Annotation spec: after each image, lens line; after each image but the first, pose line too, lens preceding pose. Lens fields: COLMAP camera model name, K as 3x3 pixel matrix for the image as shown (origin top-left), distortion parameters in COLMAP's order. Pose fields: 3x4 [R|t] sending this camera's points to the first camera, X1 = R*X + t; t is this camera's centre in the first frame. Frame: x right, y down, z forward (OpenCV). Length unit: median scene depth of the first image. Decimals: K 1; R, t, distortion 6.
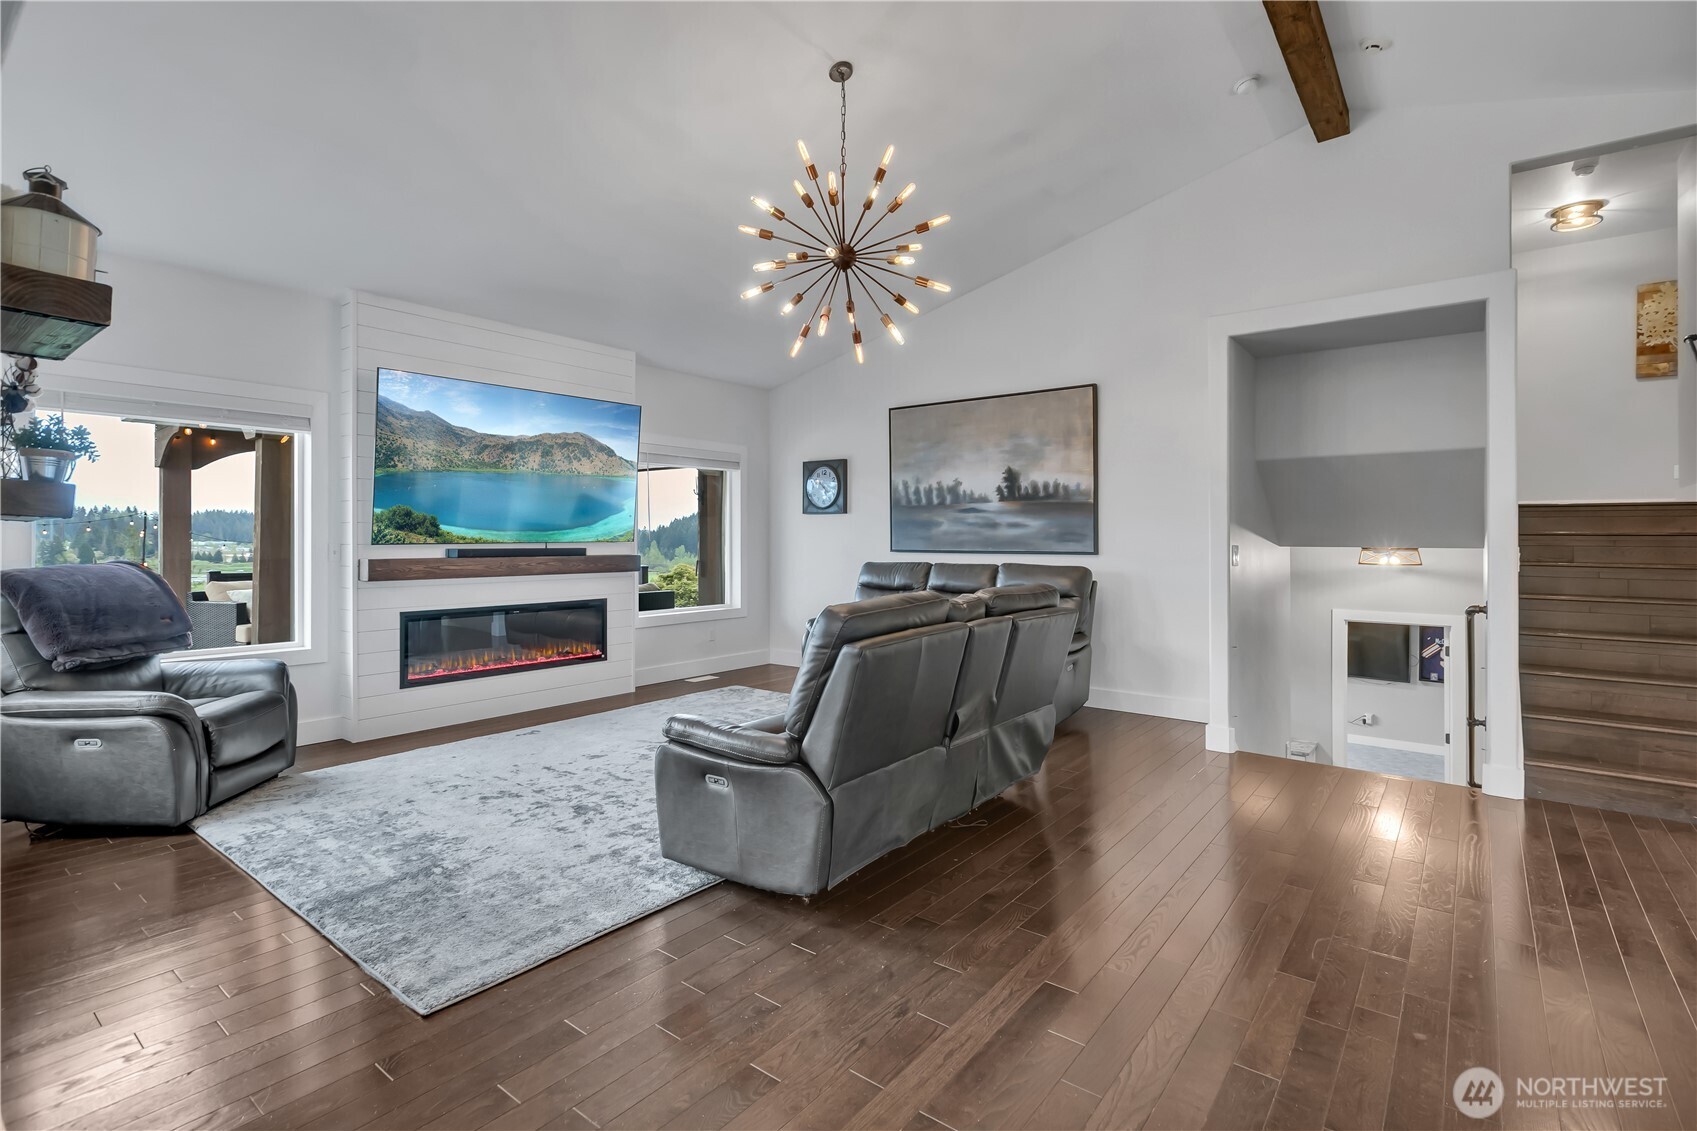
lens RADIAL K [[791.2, 0, 863.2], [0, 791.2, 563.7], [0, 0, 1]] dist [0.003102, 0.000092]
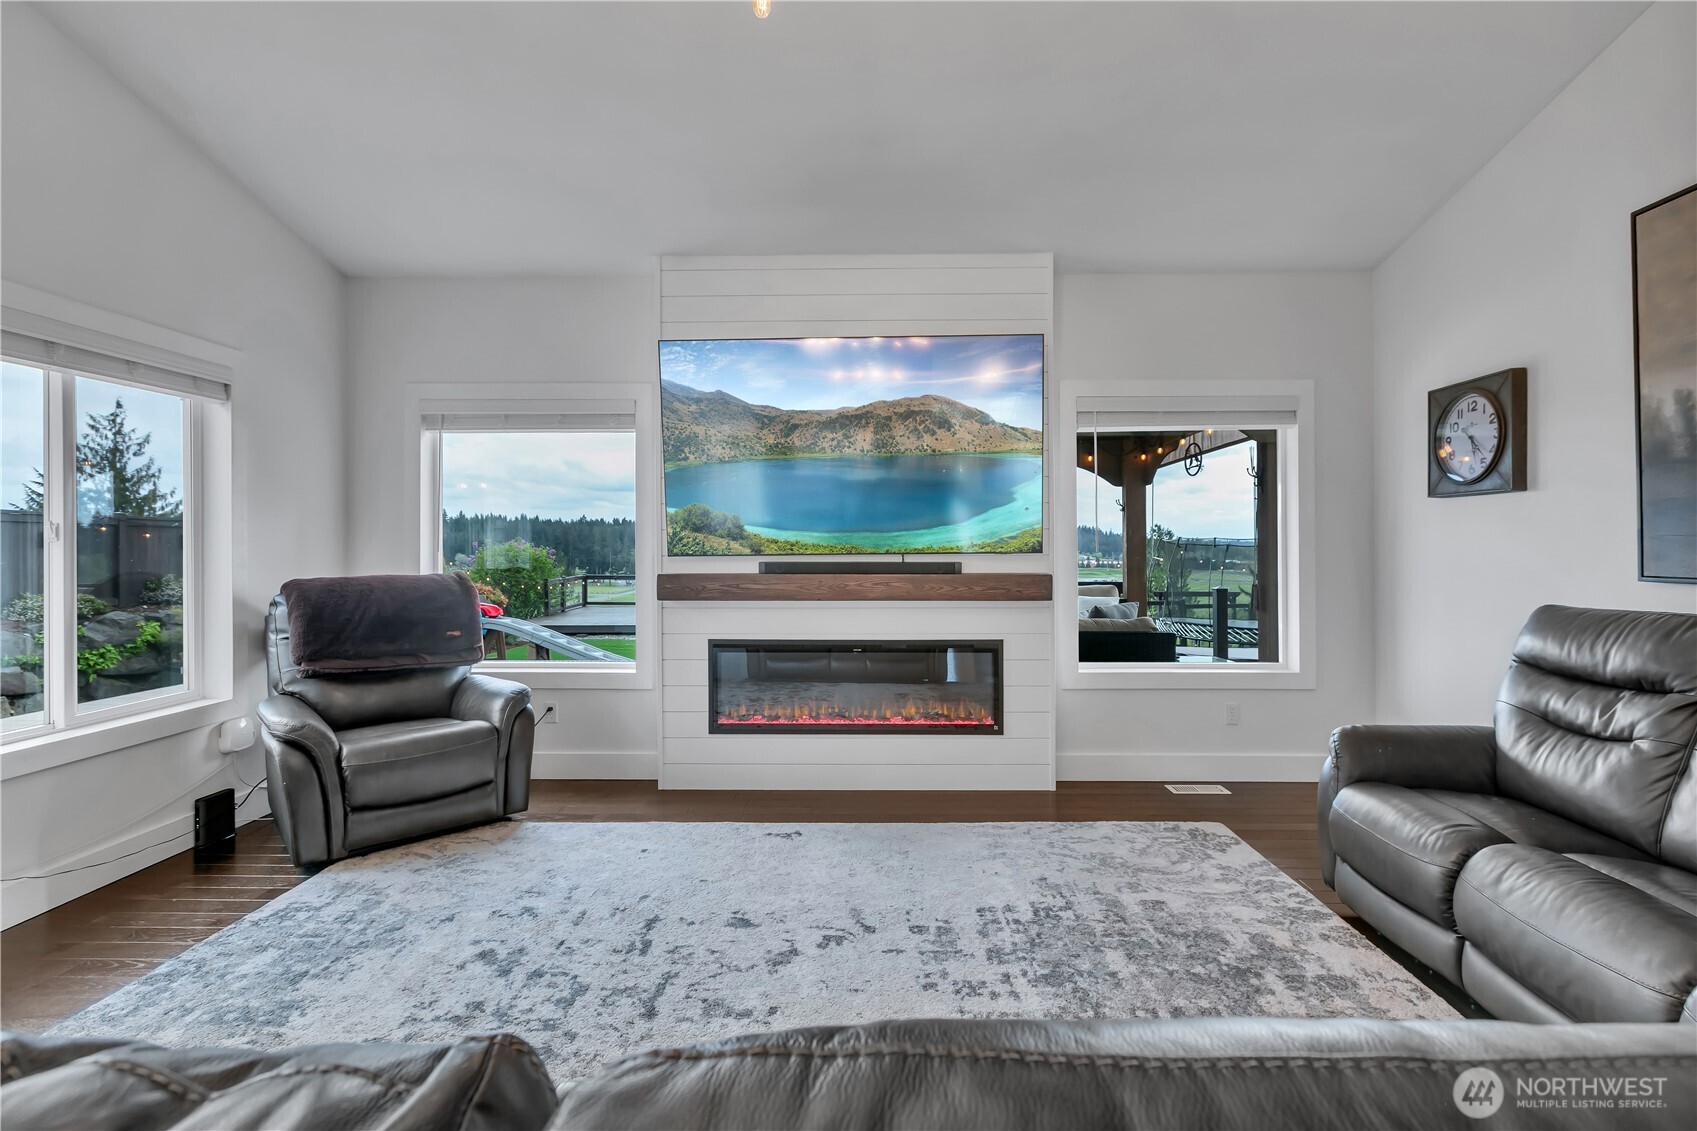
lens RADIAL K [[791.2, 0, 865.5], [0, 791.2, 527.1], [0, 0, 1]] dist [0.003102, 0.000092]
pose [[0.593426, -0.025860, -0.804473, 0.163773], [-0.022055, 0.998586, -0.048369, -0.017579], [0.804586, 0.046446, 0.592017, 0.613311]]
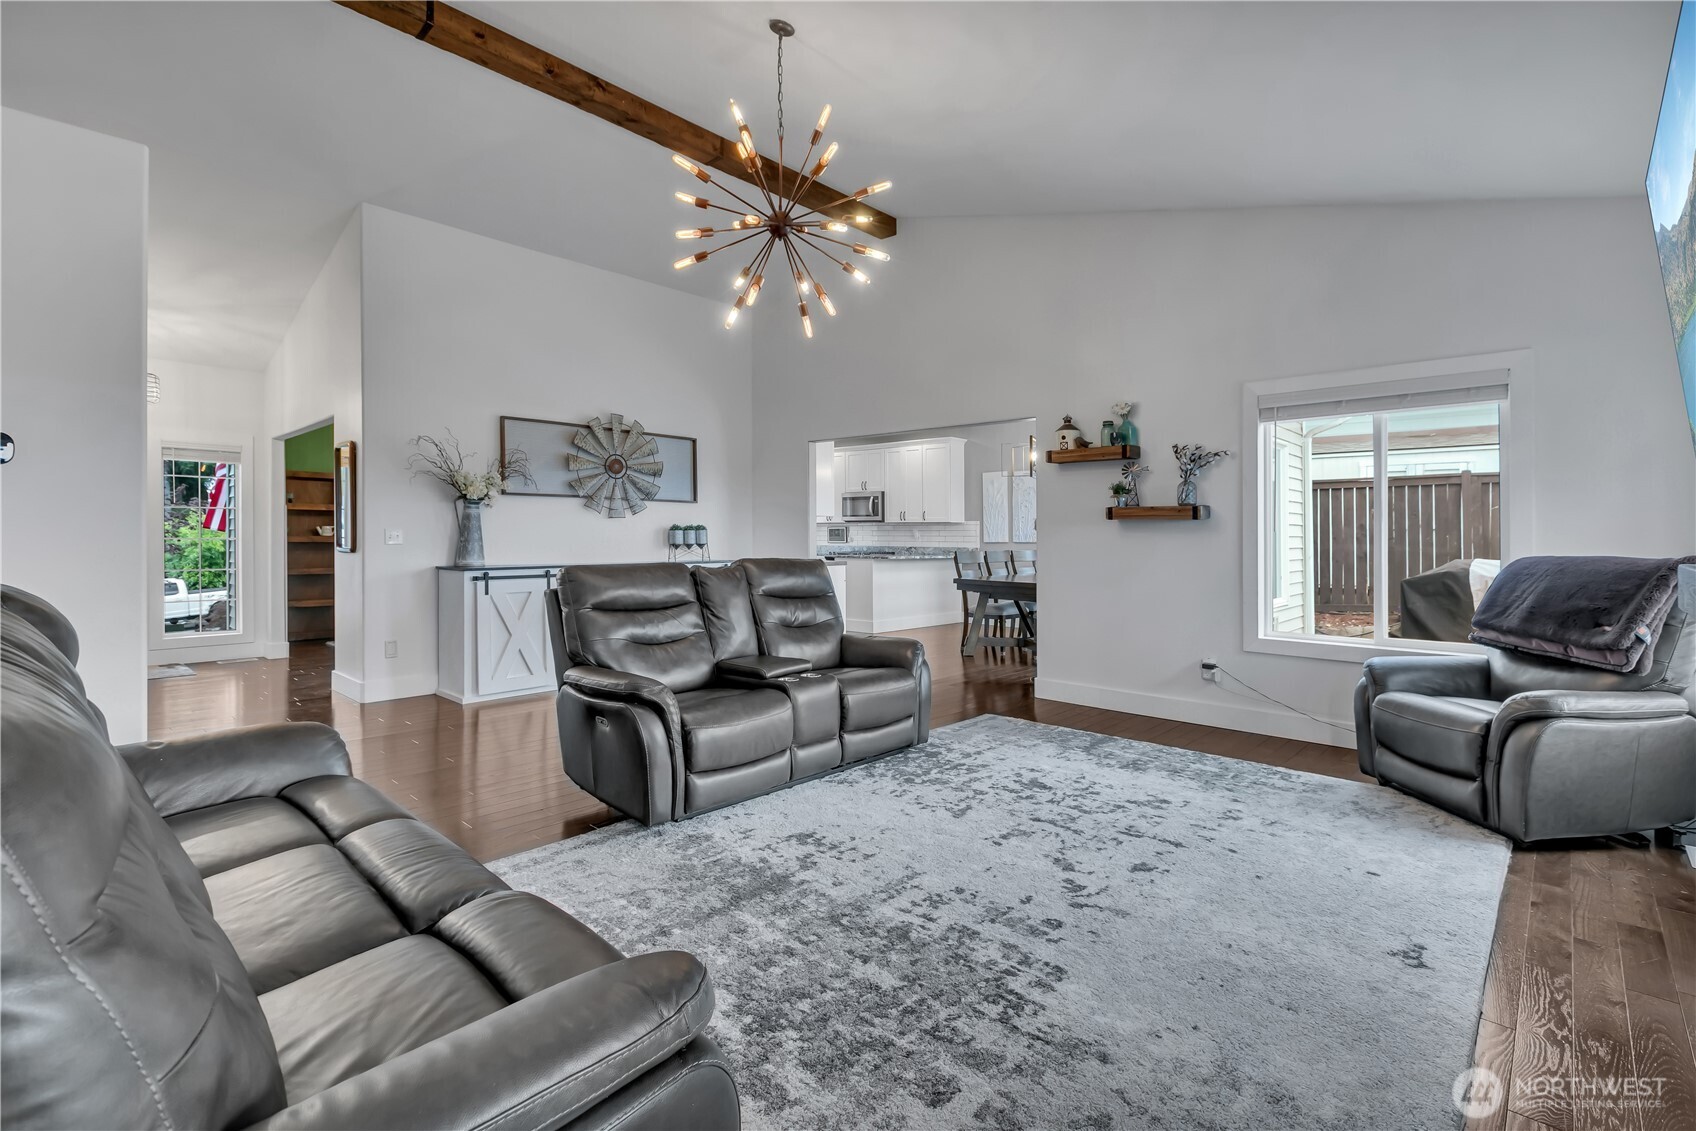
lens RADIAL K [[777.8, 0, 860.2], [0, 777.8, 533.3], [0, 0, 1]] dist [0.002468, -0.000532]
pose [[-0.996538, -0.013781, 0.081989, -0.138972], [-0.011090, 0.999388, 0.033180, -0.032536], [-0.082396, 0.032156, -0.996081, 1.388373]]
